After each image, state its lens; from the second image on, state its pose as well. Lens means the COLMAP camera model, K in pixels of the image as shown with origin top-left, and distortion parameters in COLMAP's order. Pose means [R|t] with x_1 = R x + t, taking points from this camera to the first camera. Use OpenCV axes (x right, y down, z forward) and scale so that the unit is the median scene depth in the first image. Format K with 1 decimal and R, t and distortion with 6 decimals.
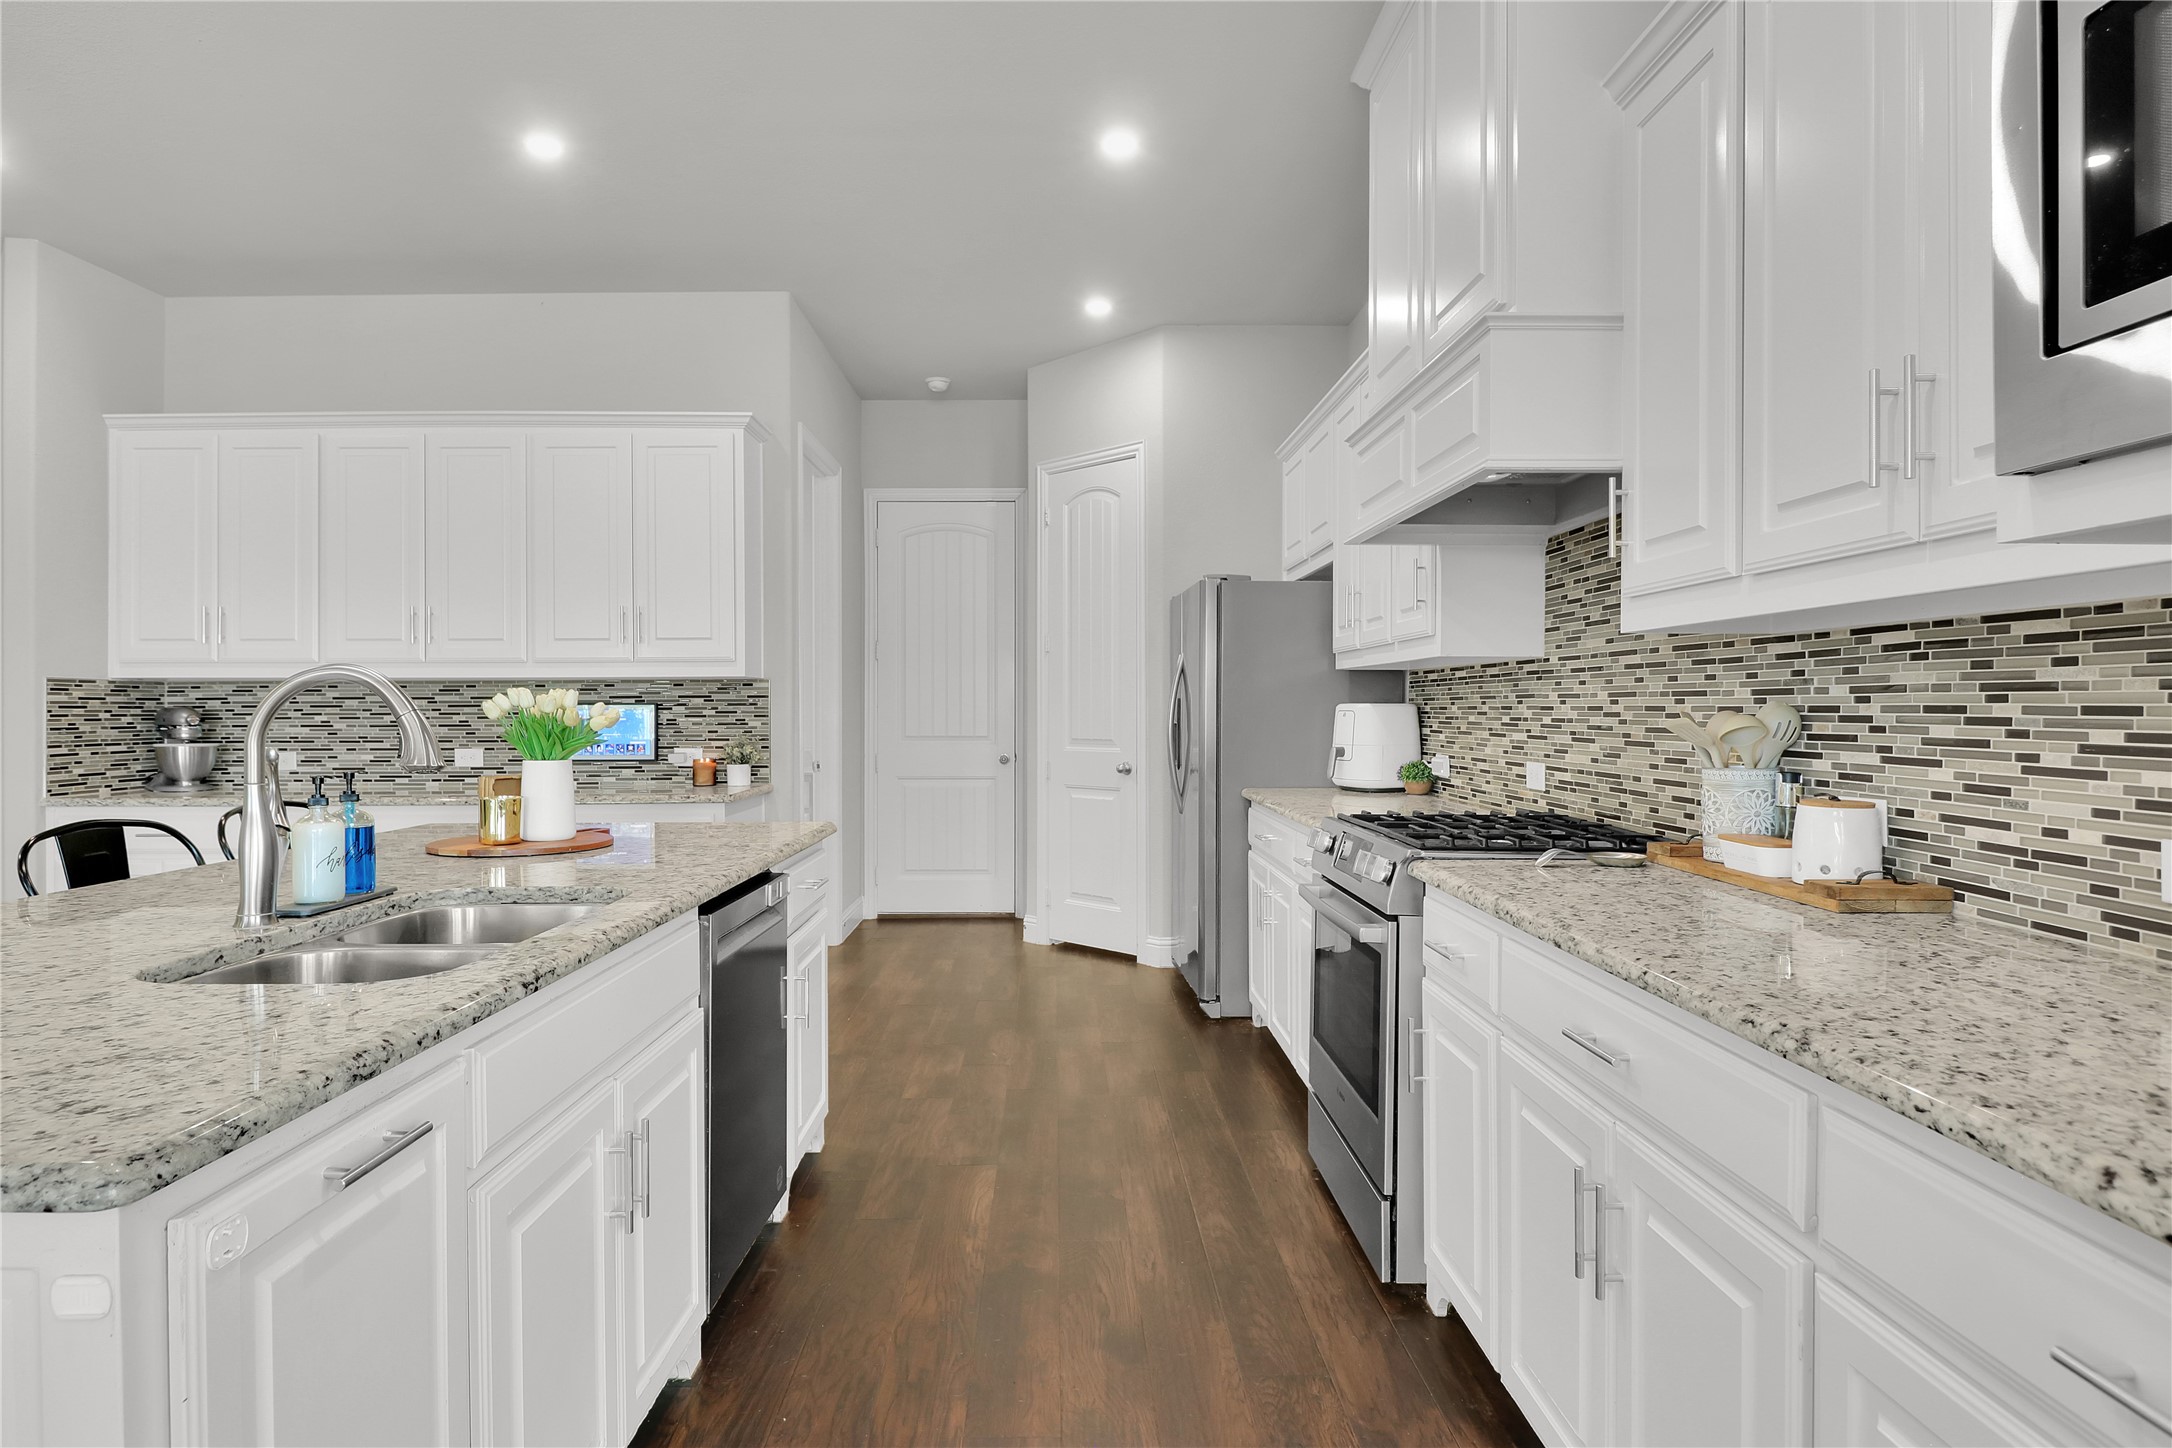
lens RADIAL K [[1186.5, 0, 1058.0], [0, 1186.5, 708.5], [0, 0, 1]] dist [0.001960, -0.008606]
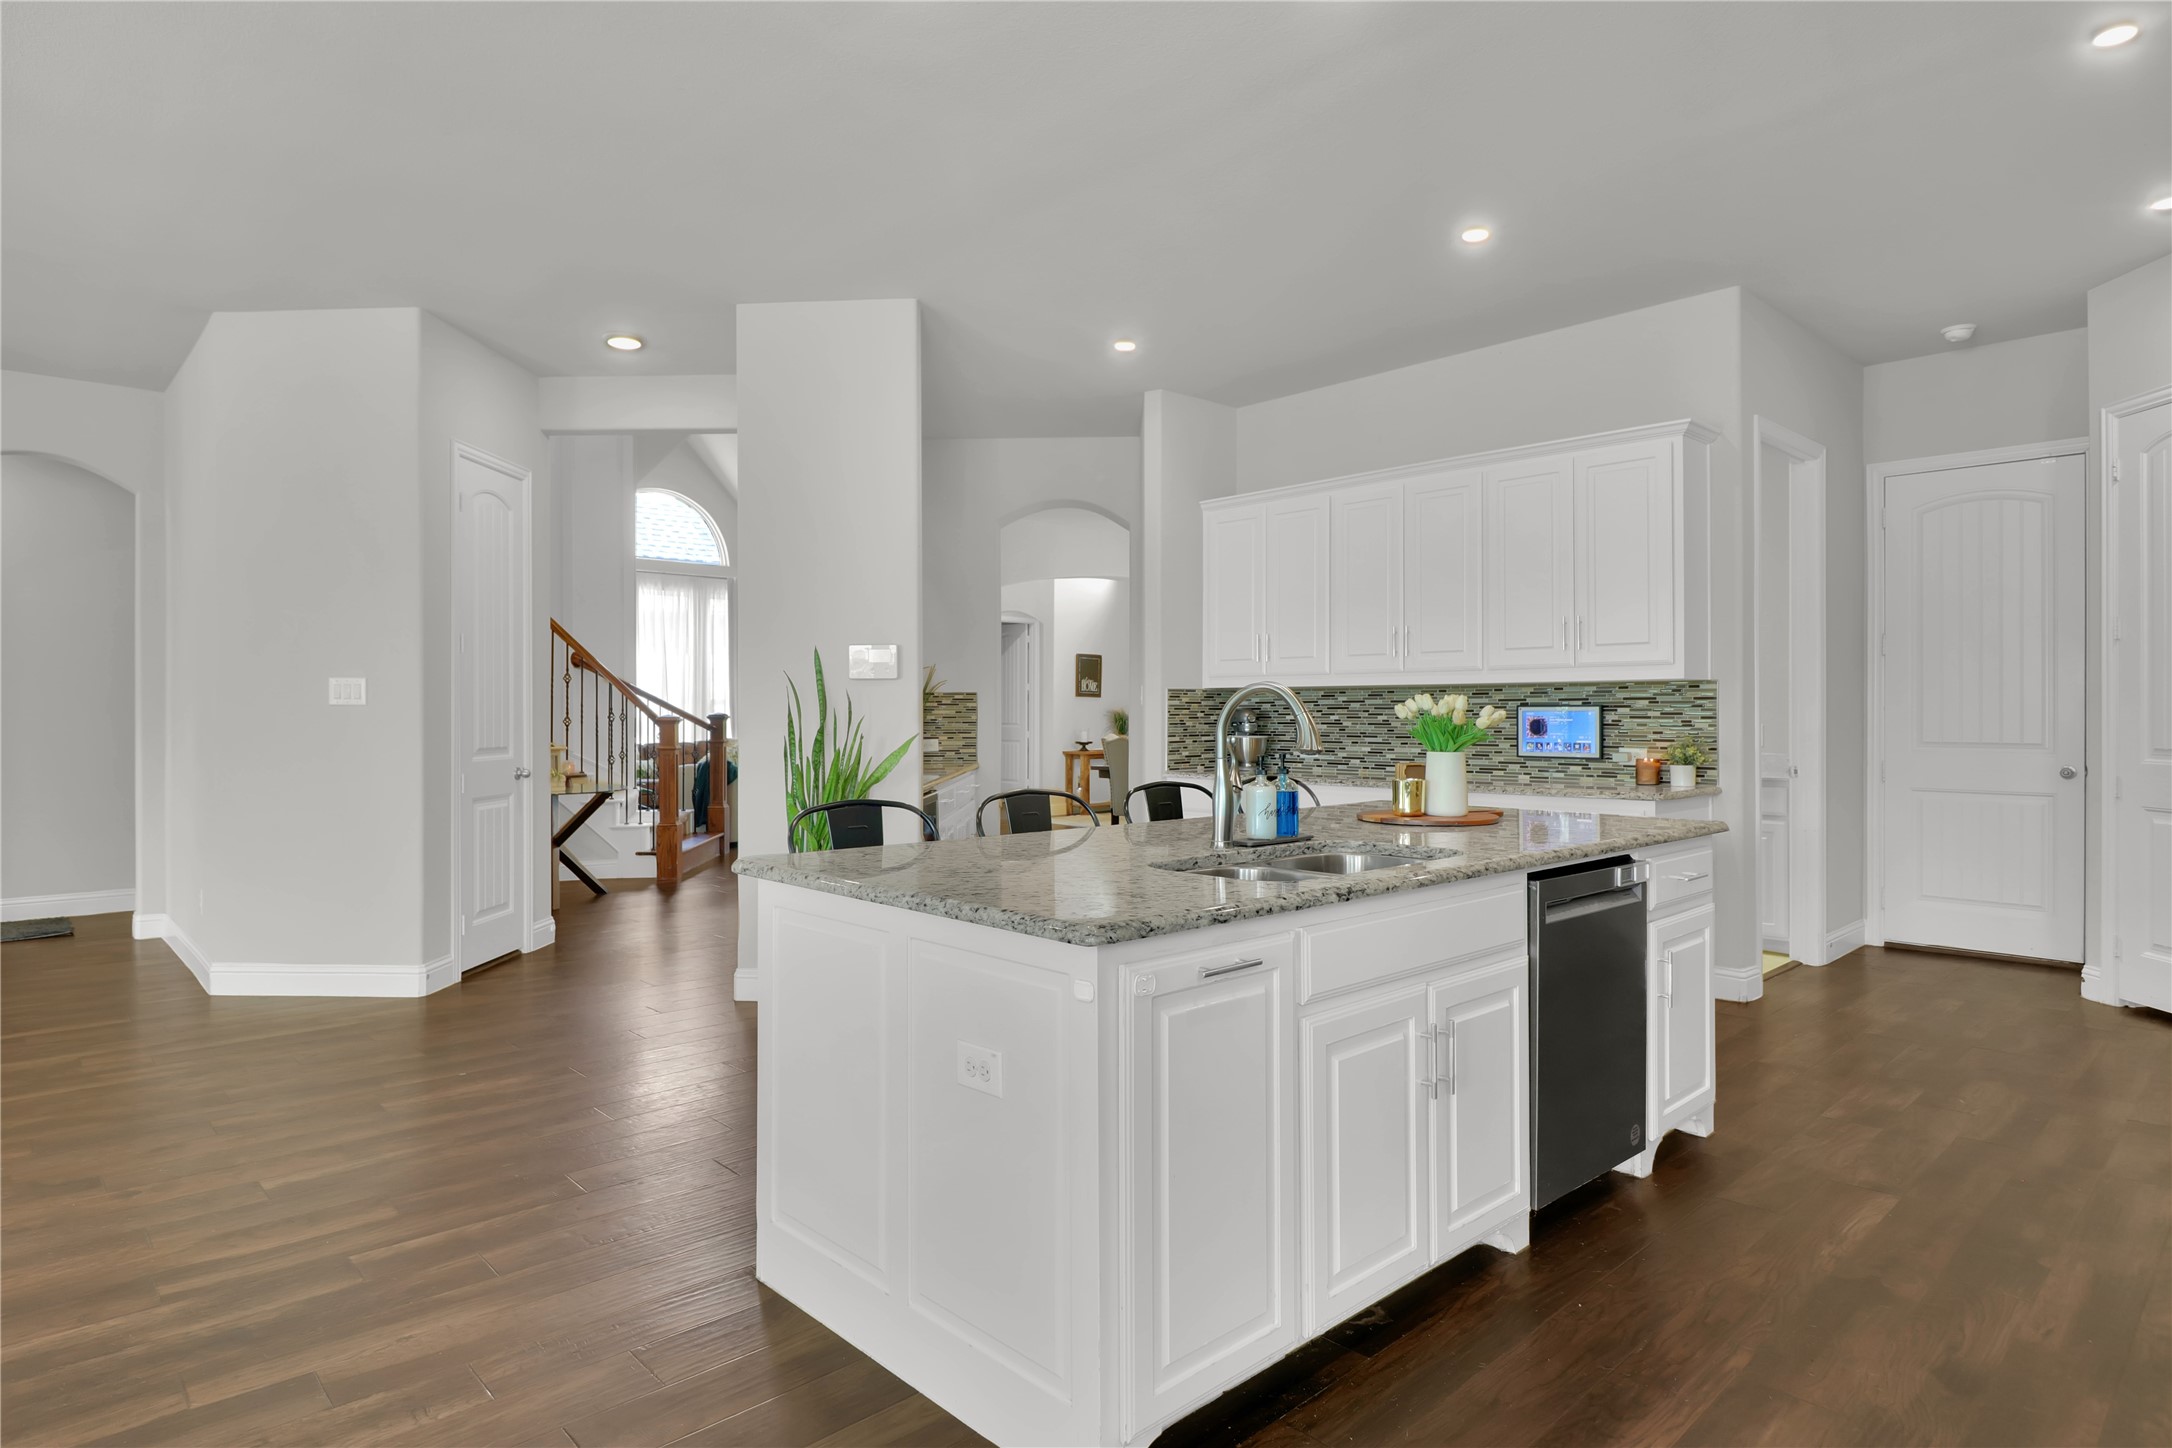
lens RADIAL K [[1186.5, 0, 1058.0], [0, 1186.5, 708.5], [0, 0, 1]] dist [0.001960, -0.008606]
pose [[0.675553, -0.000235, -0.737311, 0.127060], [-0.000283, 1.000000, -0.000578, -0.000630], [0.737311, 0.000600, 0.675553, -0.084162]]
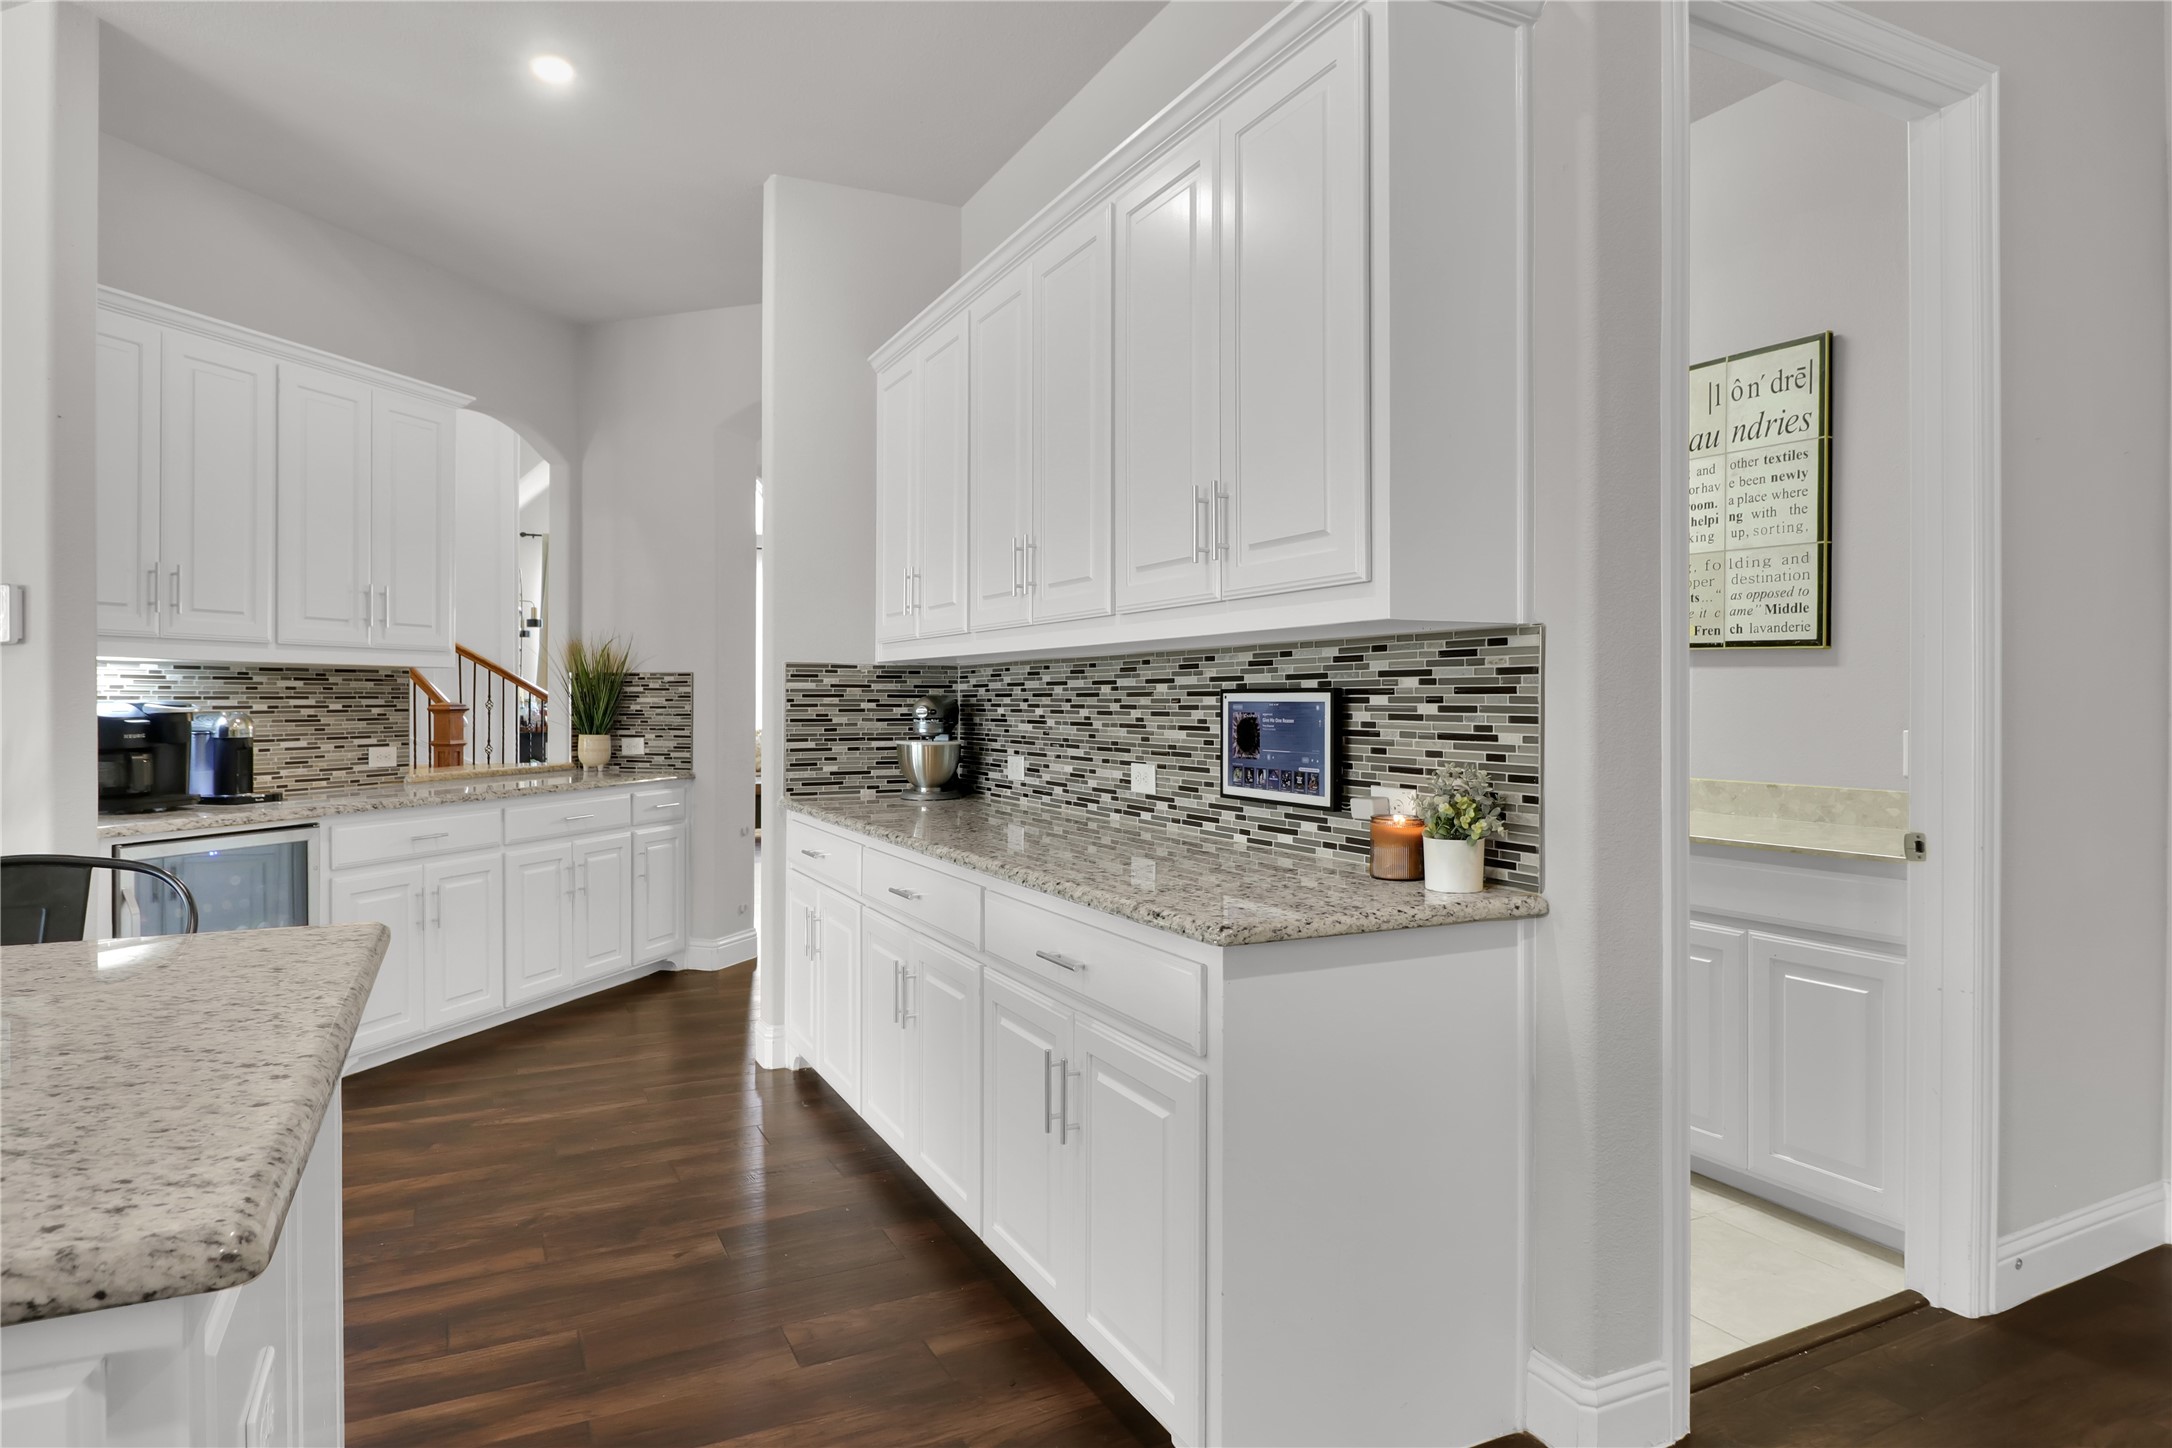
lens RADIAL K [[1202.0, 0, 1039.7], [0, 1202.0, 715.1], [0, 0, 1]] dist [-0.000115, -0.001677]
pose [[0.439929, 0.014941, -0.897908, 0.040742], [-0.002771, 0.999879, 0.015280, -0.000892], [0.898029, -0.004234, 0.439917, 0.747670]]
